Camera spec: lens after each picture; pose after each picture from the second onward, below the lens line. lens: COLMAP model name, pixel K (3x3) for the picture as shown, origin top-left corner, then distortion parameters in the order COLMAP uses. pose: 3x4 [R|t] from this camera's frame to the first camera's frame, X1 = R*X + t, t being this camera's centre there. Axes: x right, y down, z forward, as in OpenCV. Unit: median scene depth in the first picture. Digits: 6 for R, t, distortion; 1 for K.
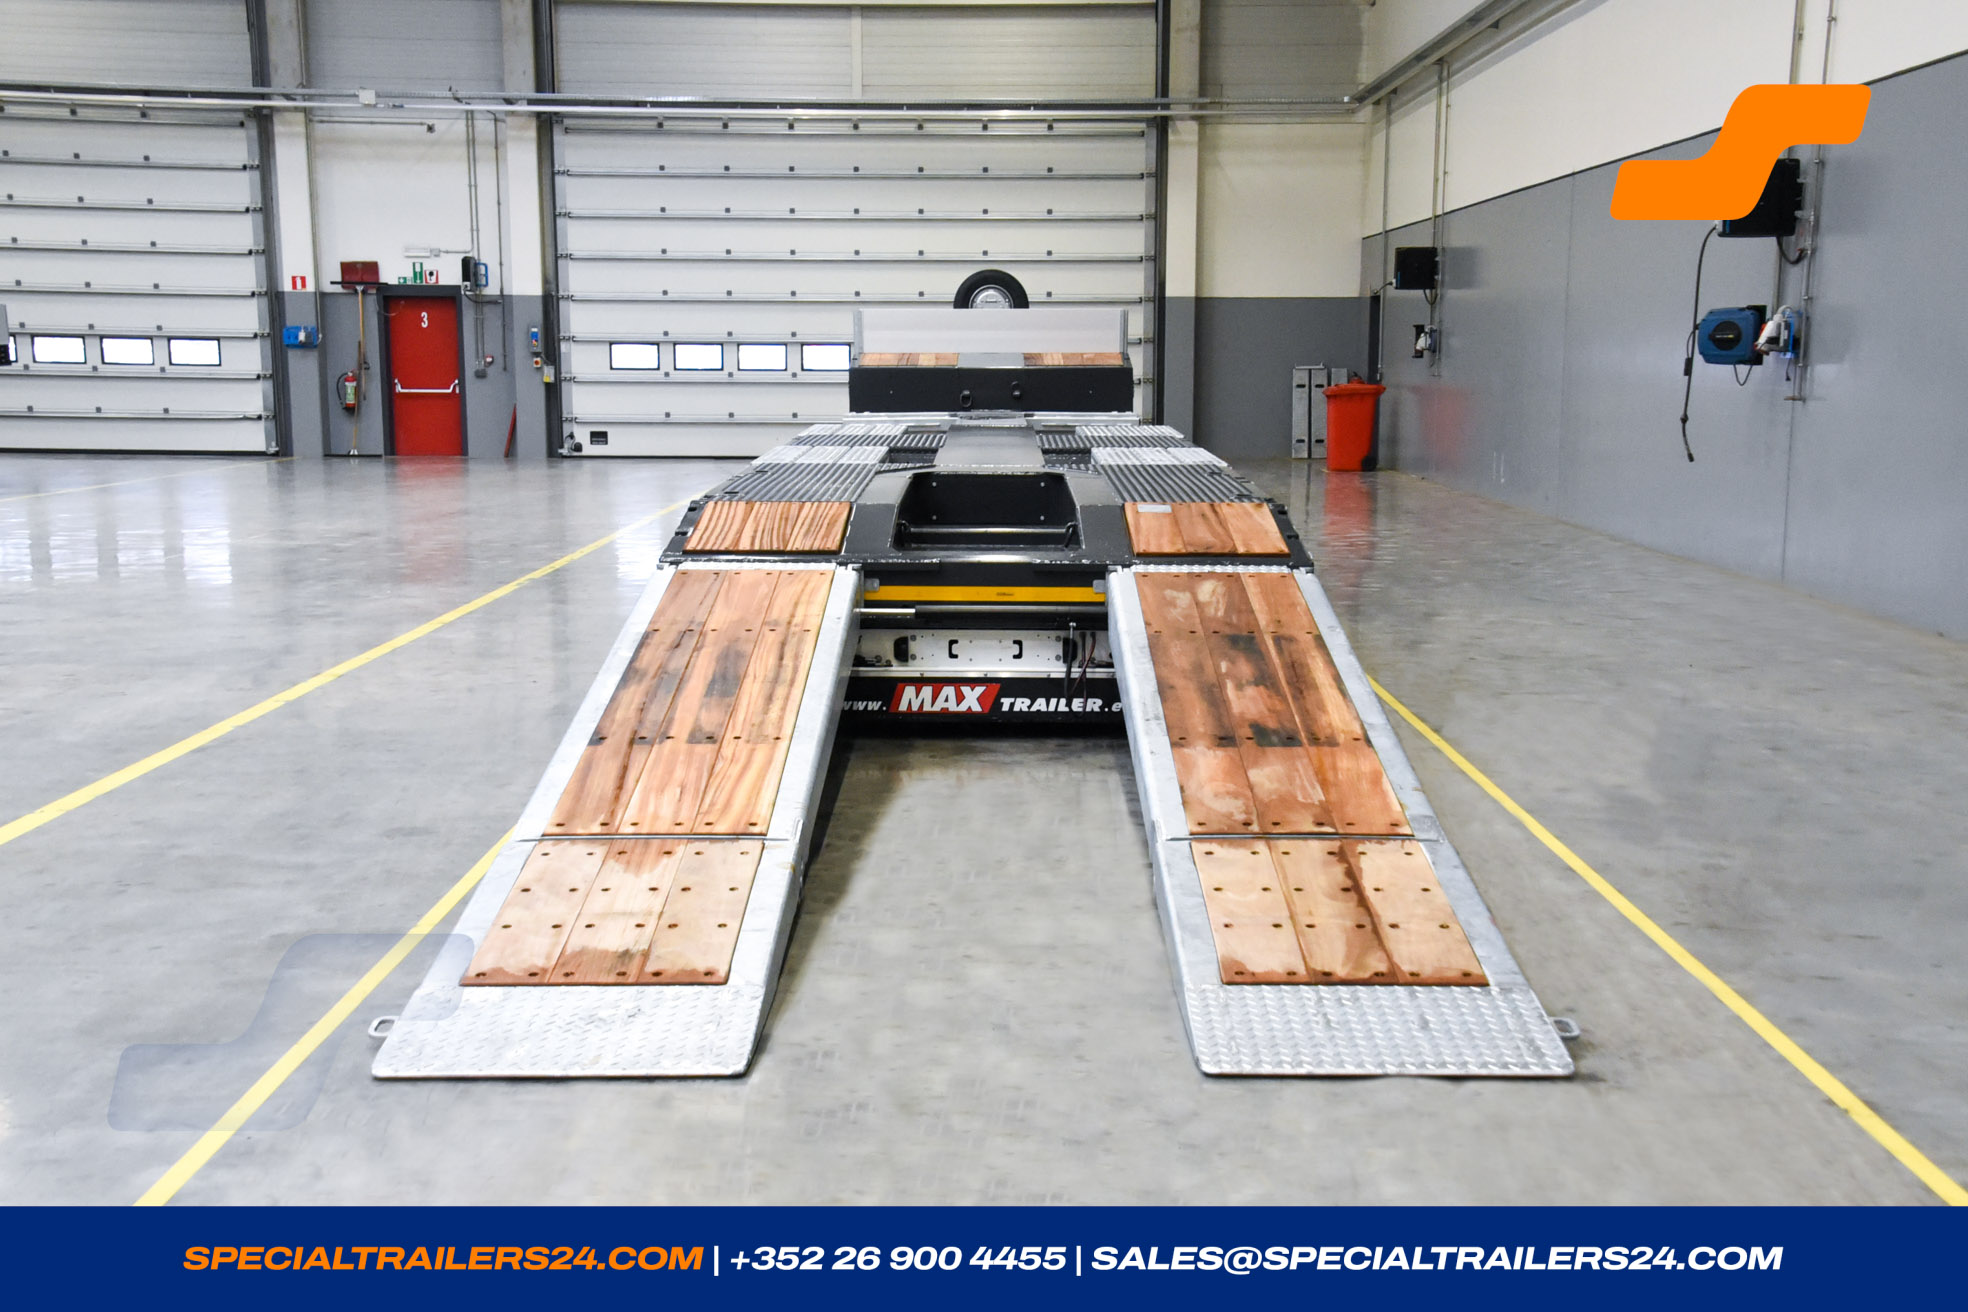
lens RADIAL K [[2647.1, 0, 987.5], [0, 2647.1, 664.8], [0, 0, 1]] dist [0.392494, 0.000000]
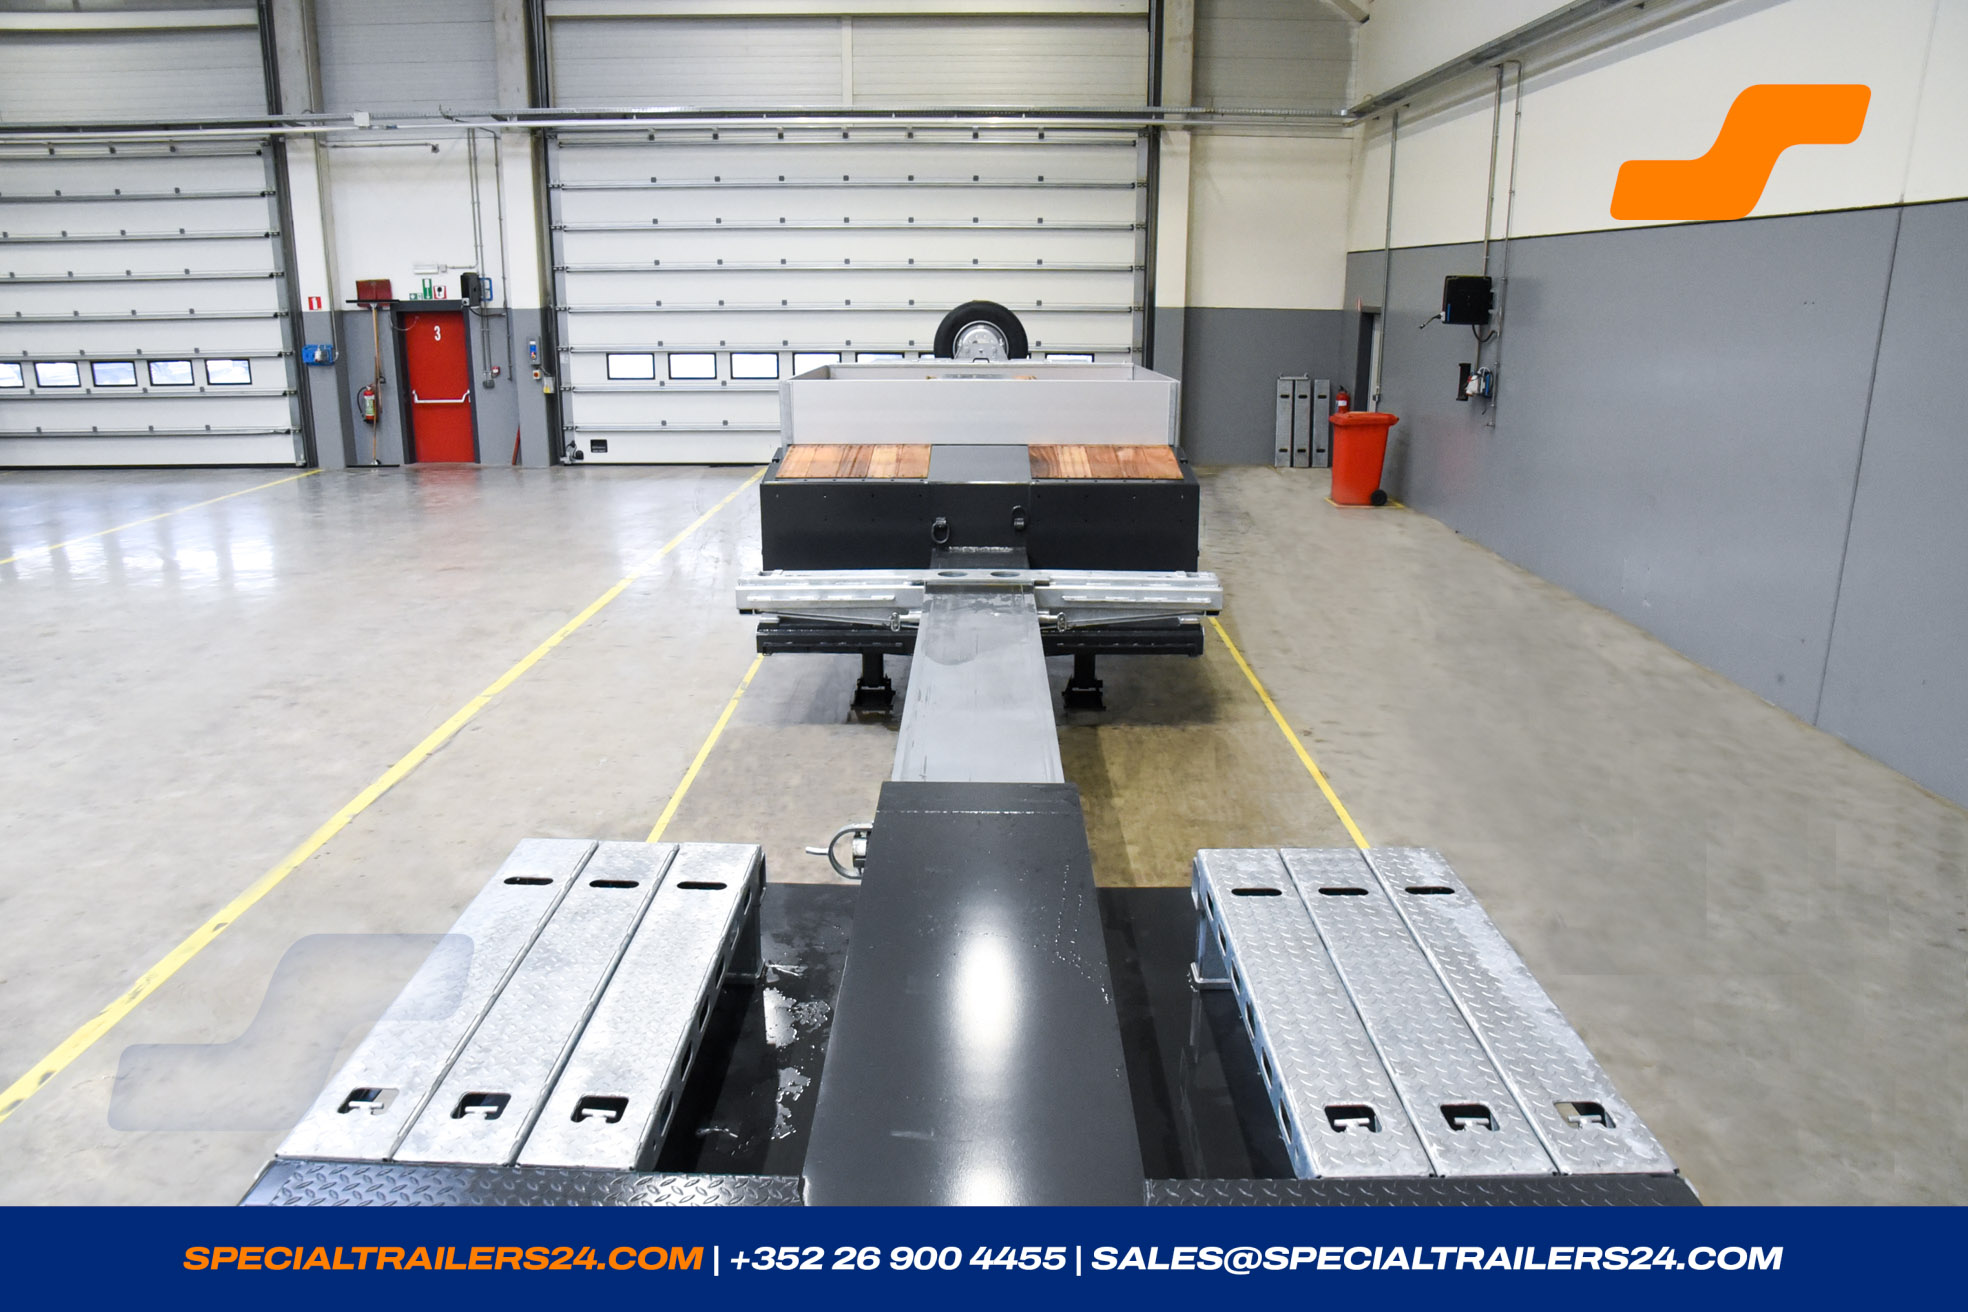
lens RADIAL K [[1430.2, 0, 985.4], [0, 1430.2, 647.0], [0, 0, 1]] dist [-0.056567, 0.010849]
pose [[0.999842, 0.007568, -0.016057, 0.012550], [-0.005389, 0.991282, 0.131643, -0.081640], [0.016913, -0.131536, 0.991167, 0.454728]]
